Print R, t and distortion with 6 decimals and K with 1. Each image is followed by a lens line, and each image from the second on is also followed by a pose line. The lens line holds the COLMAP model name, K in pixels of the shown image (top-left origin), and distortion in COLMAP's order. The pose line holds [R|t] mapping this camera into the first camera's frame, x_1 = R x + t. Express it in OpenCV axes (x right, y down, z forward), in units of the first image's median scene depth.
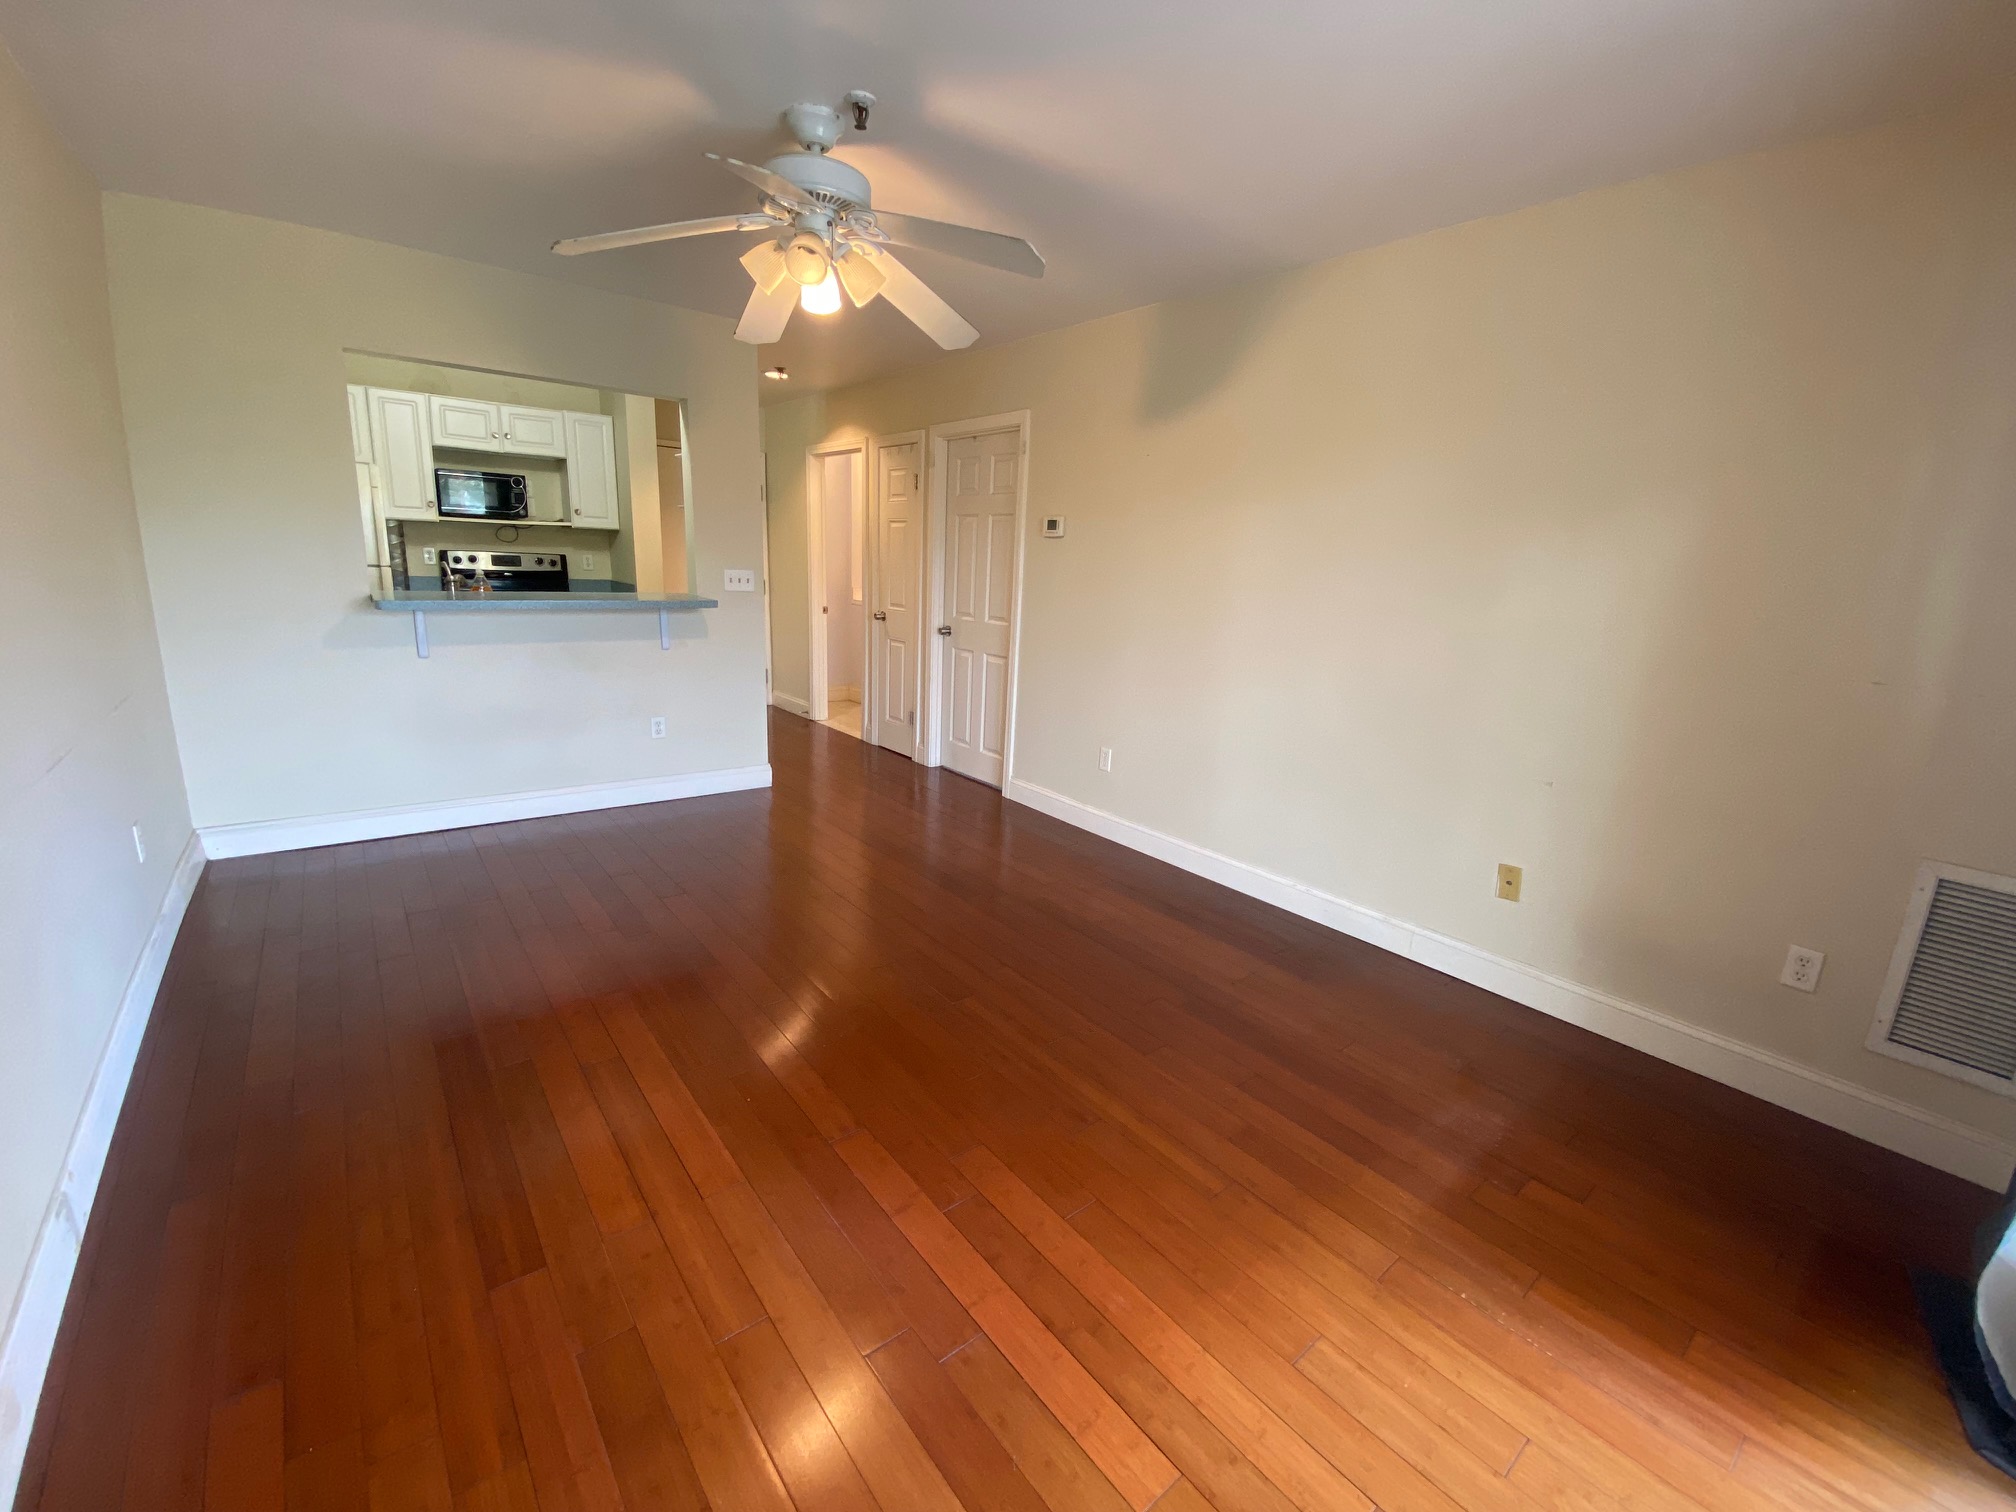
lens RADIAL K [[827.0, 0, 1015.4], [0, 827.0, 754.1], [0, 0, 1]] dist [-0.002338, -0.010219]
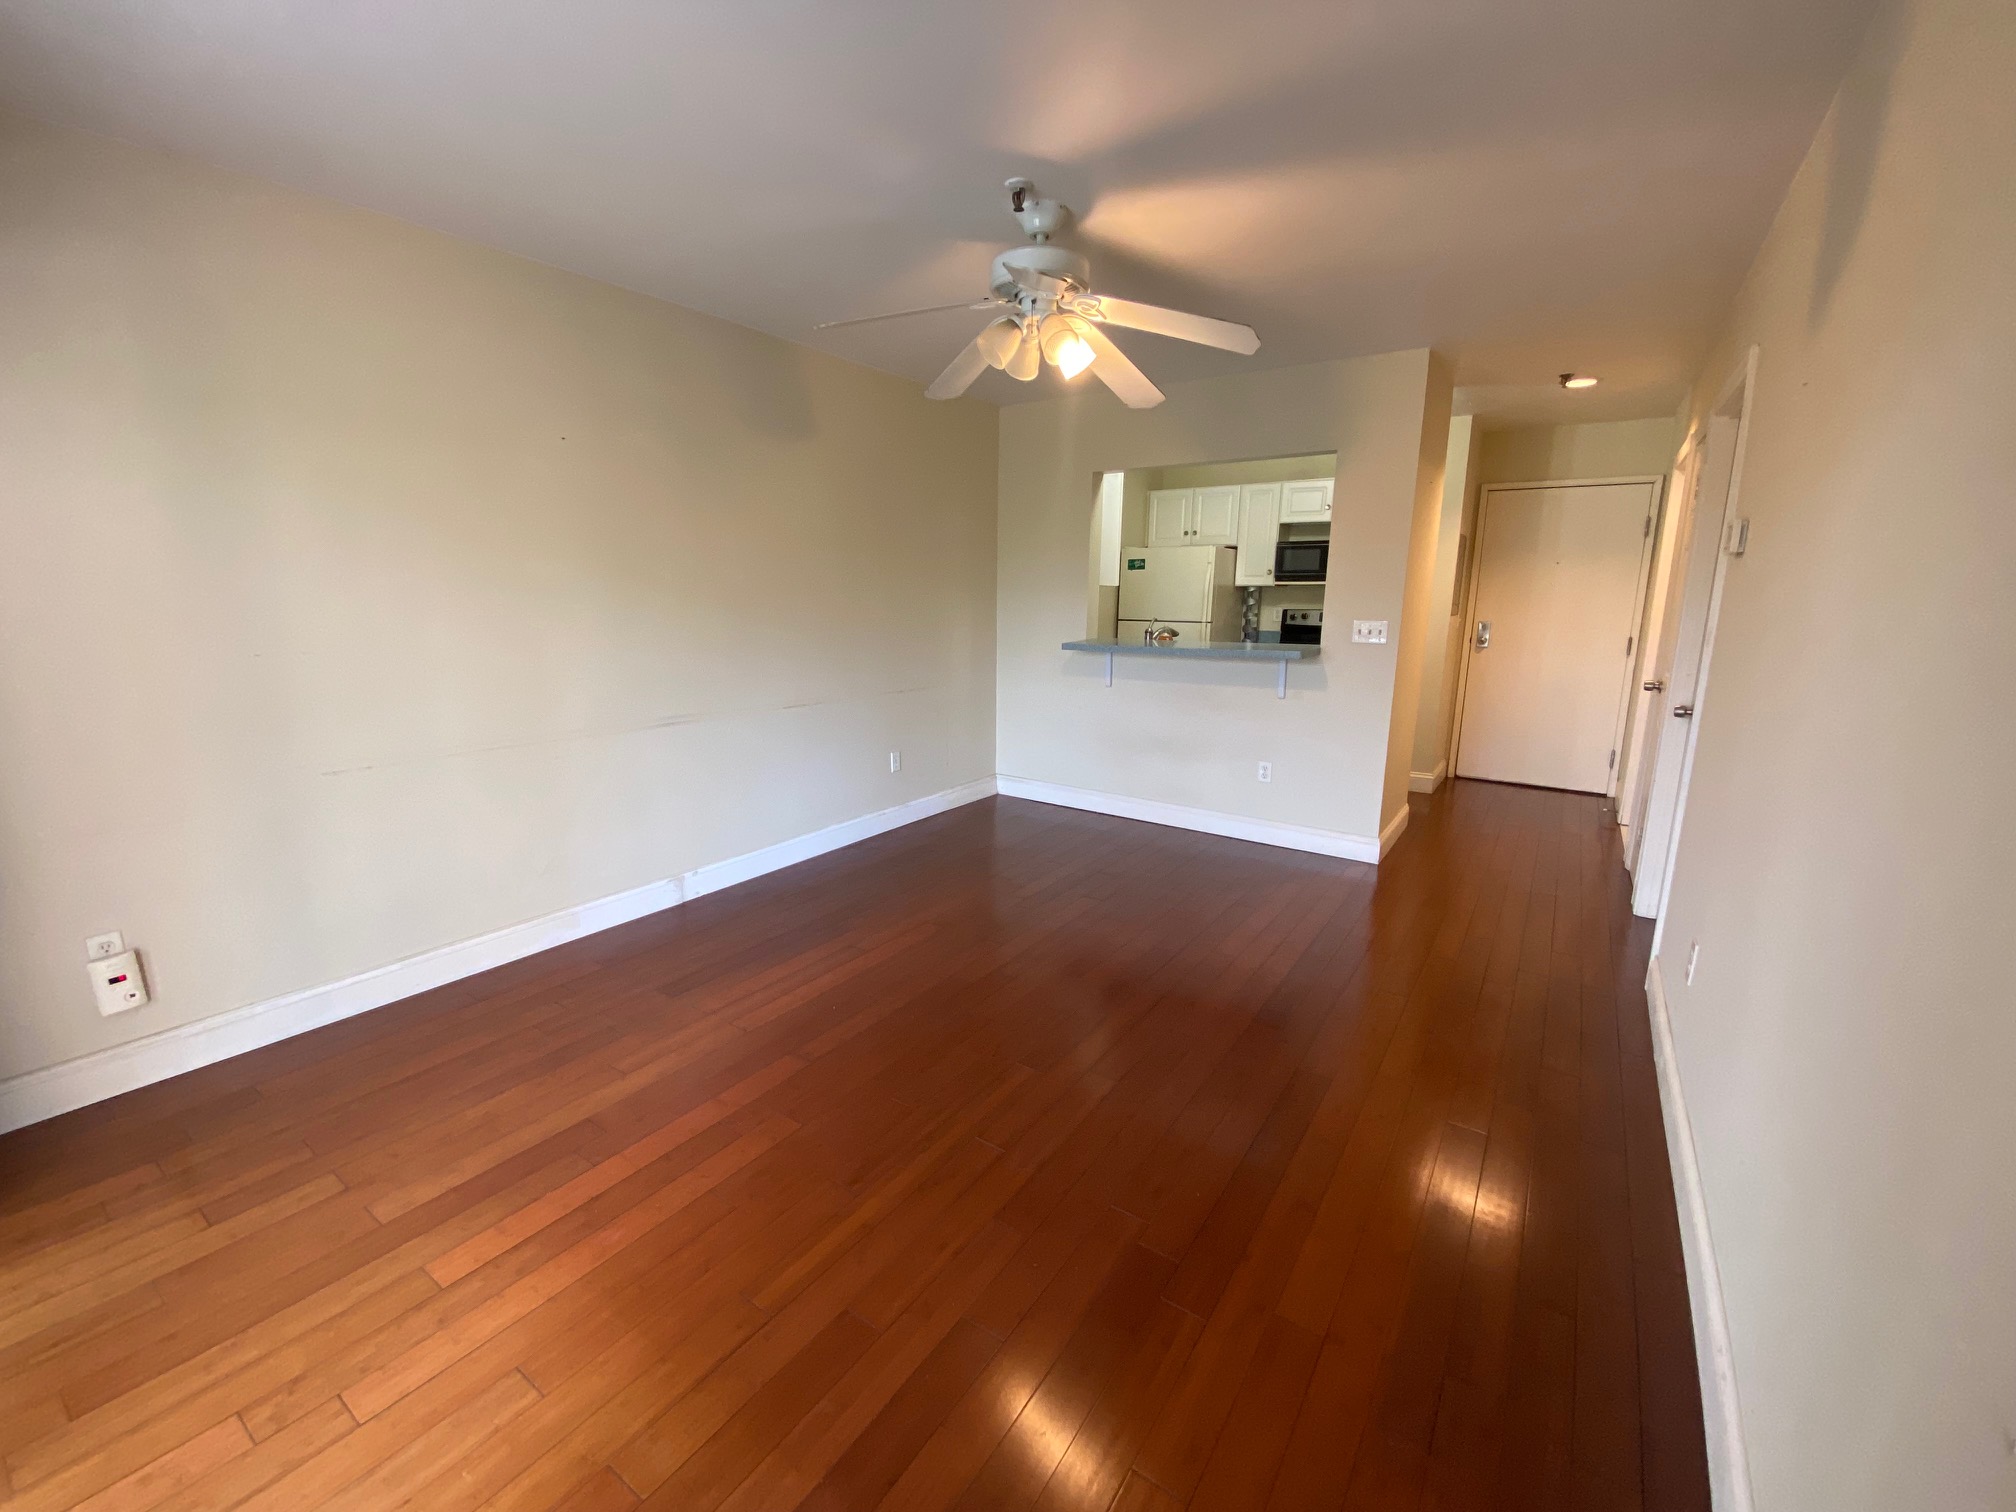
lens RADIAL K [[827.0, 0, 1011.0], [0, 827.0, 754.1], [0, 0, 1]] dist [-0.002338, -0.010219]
pose [[0.279342, 0.137746, -0.950260, 0.466487], [-0.208193, 0.974802, 0.080102, -0.071351], [0.937349, 0.175462, 0.300981, 0.387189]]
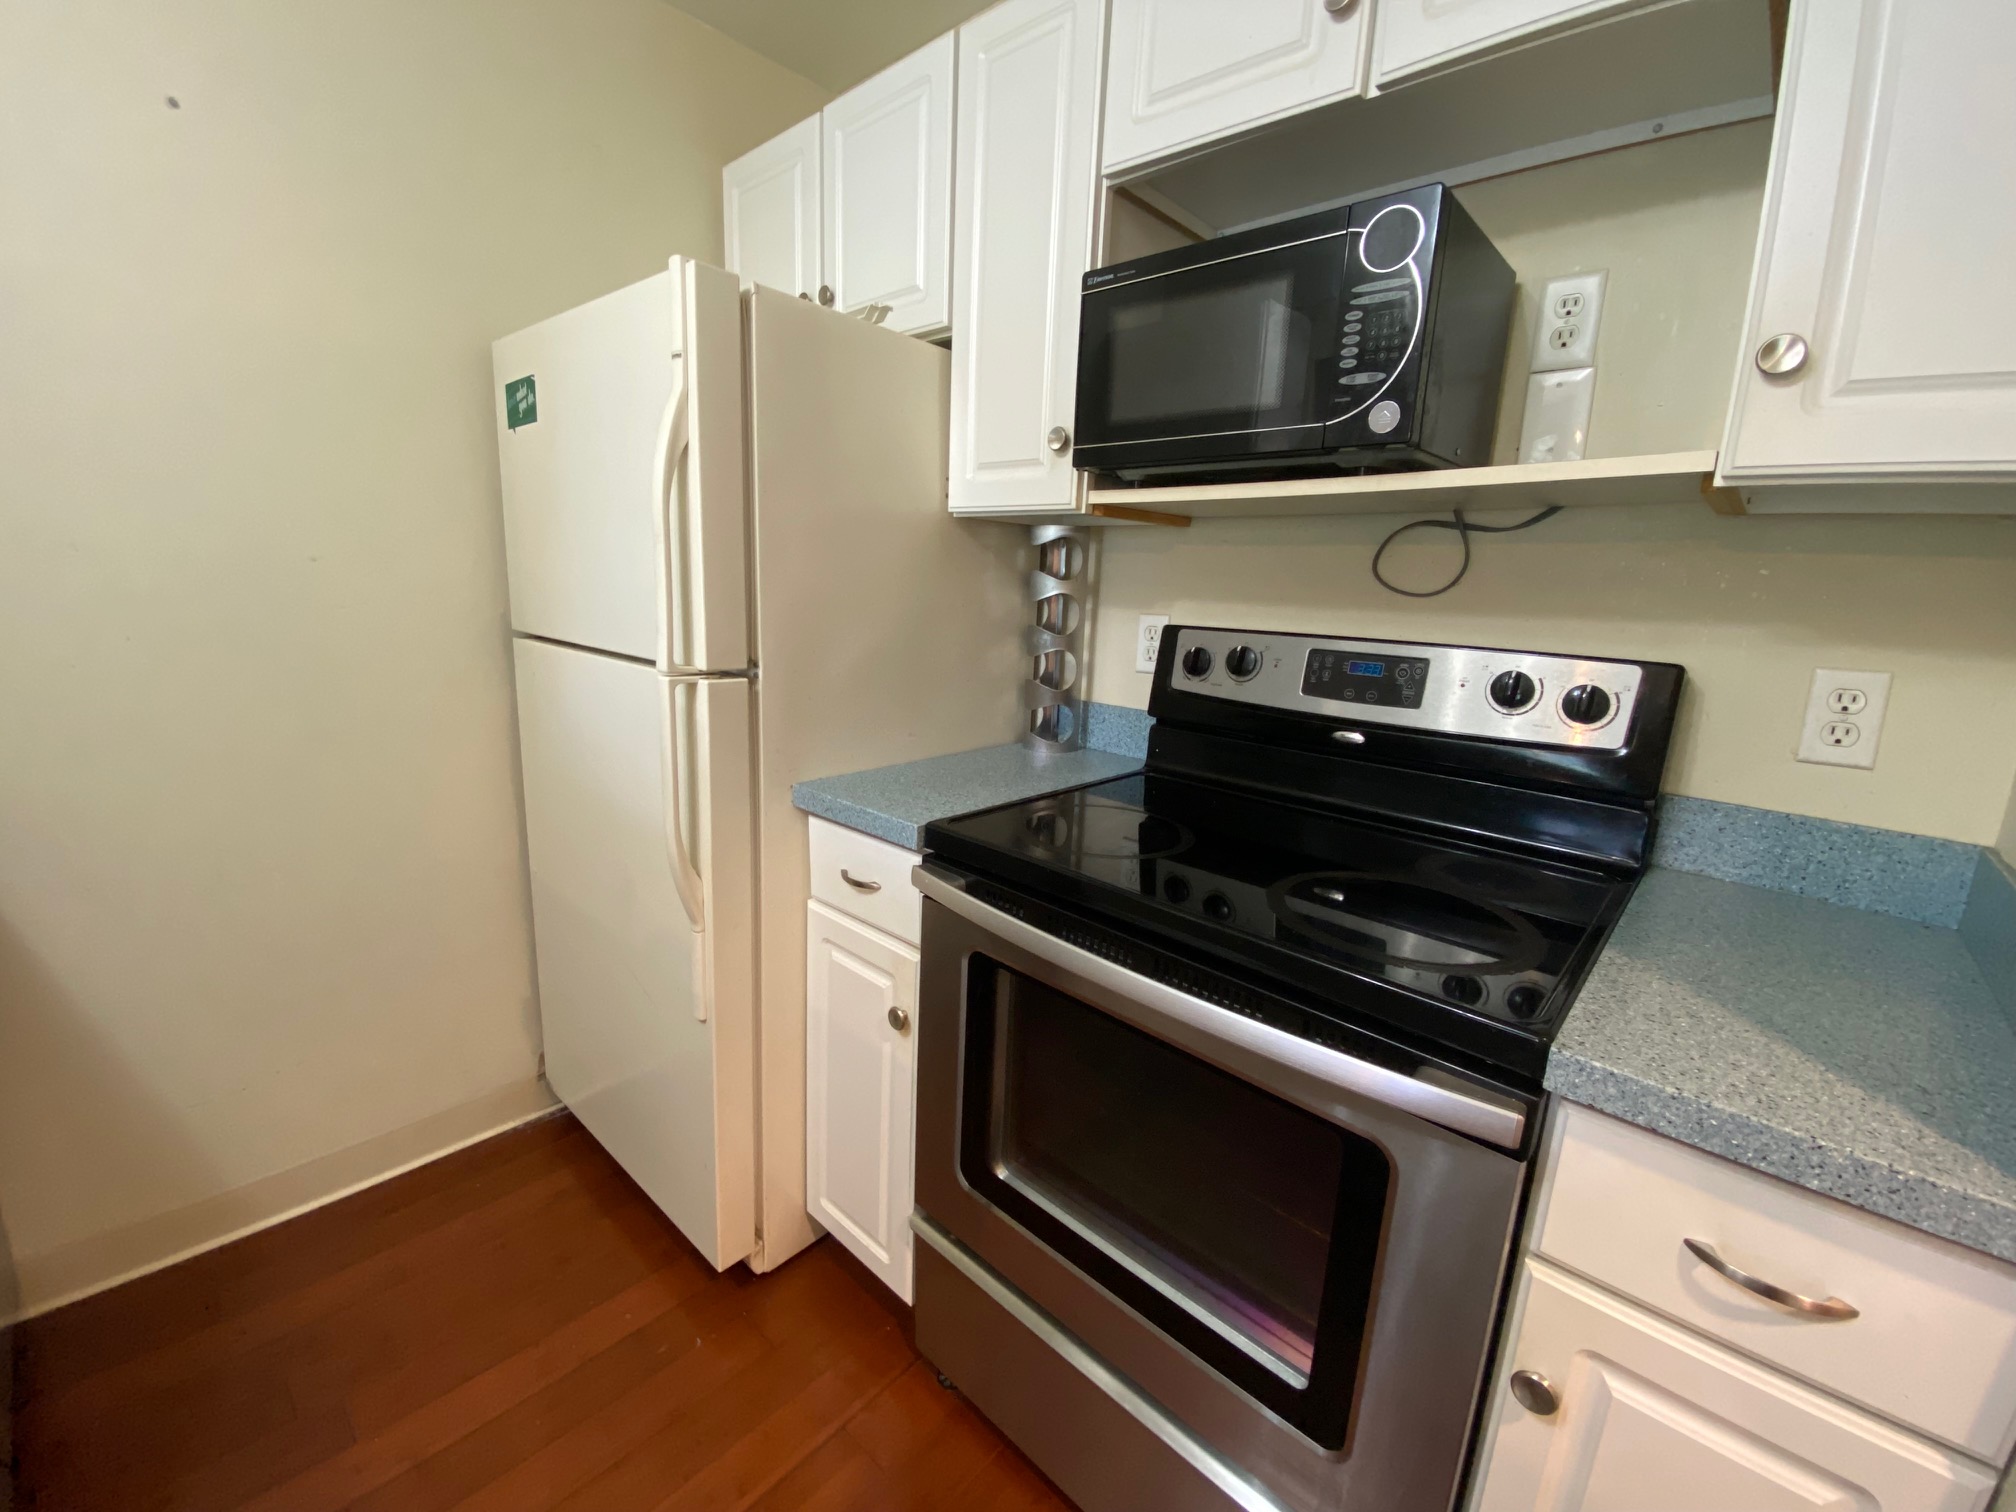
lens RADIAL K [[827.0, 0, 1012.5], [0, 827.0, 752.1], [0, 0, 1]] dist [-0.002338, -0.010219]
pose [[0.133782, 0.156915, -0.978509, -0.546512], [-0.265576, 0.956946, 0.117147, -0.288606], [0.954763, 0.244196, 0.169695, 1.170872]]
